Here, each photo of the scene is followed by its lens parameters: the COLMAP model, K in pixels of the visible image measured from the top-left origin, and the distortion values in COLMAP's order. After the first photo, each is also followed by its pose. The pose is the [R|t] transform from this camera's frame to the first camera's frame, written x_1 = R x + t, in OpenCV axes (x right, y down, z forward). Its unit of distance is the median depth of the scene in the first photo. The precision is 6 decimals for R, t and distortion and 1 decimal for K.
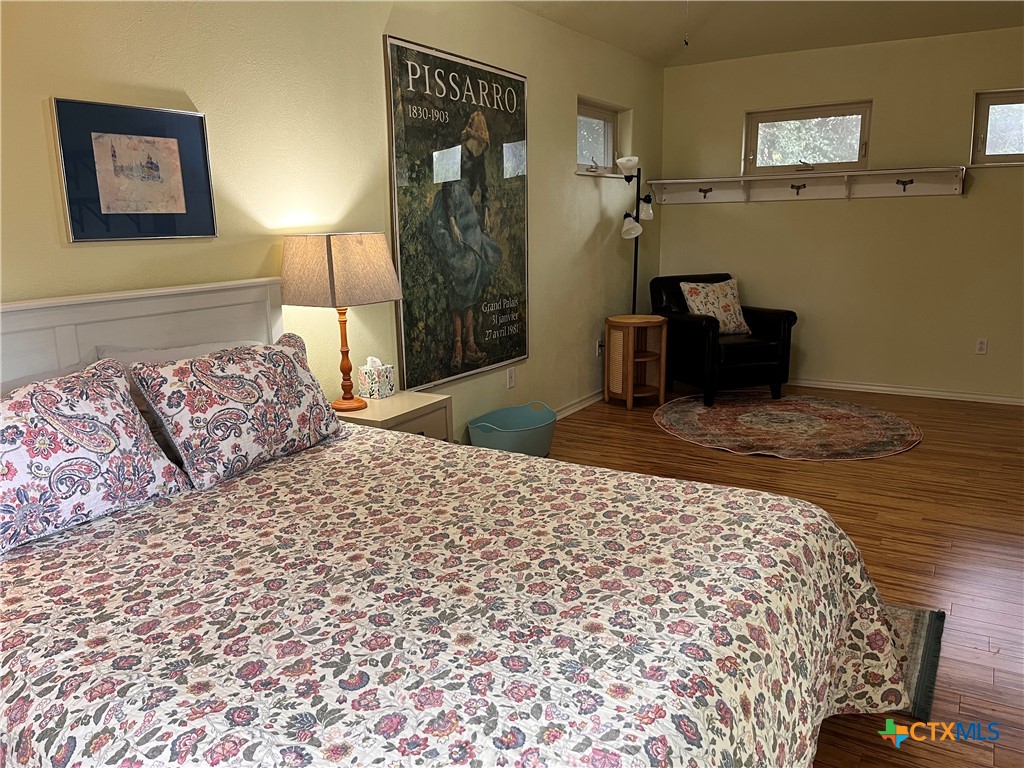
lens RADIAL K [[778.1, 0, 512.8], [0, 778.1, 380.7], [0, 0, 1]] dist [0.030229, -0.010890]
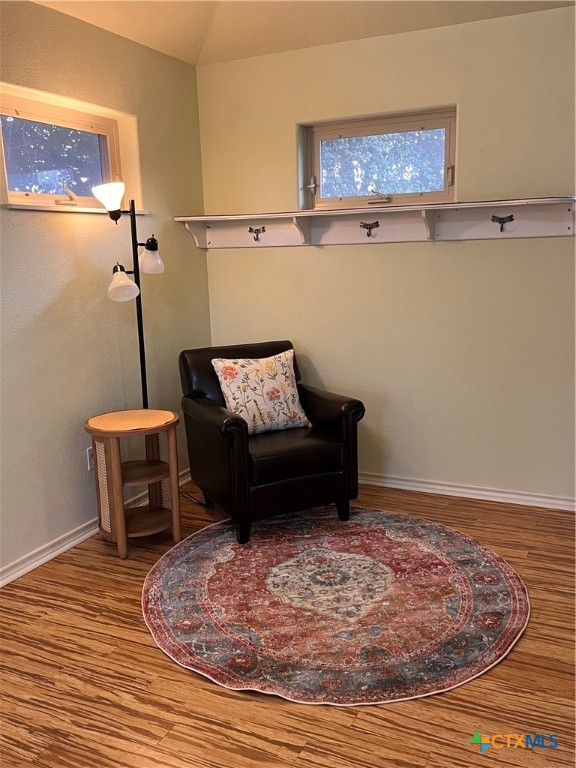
lens RADIAL K [[676.4, 0, 289.0], [0, 676.4, 383.0], [0, 0, 1]] dist [0.010757, -0.007879]
pose [[0.994662, -0.031864, 0.098147, 0.234942], [0.032987, 0.999407, -0.009839, -0.100419], [-0.097775, 0.013024, 0.995123, 0.392029]]
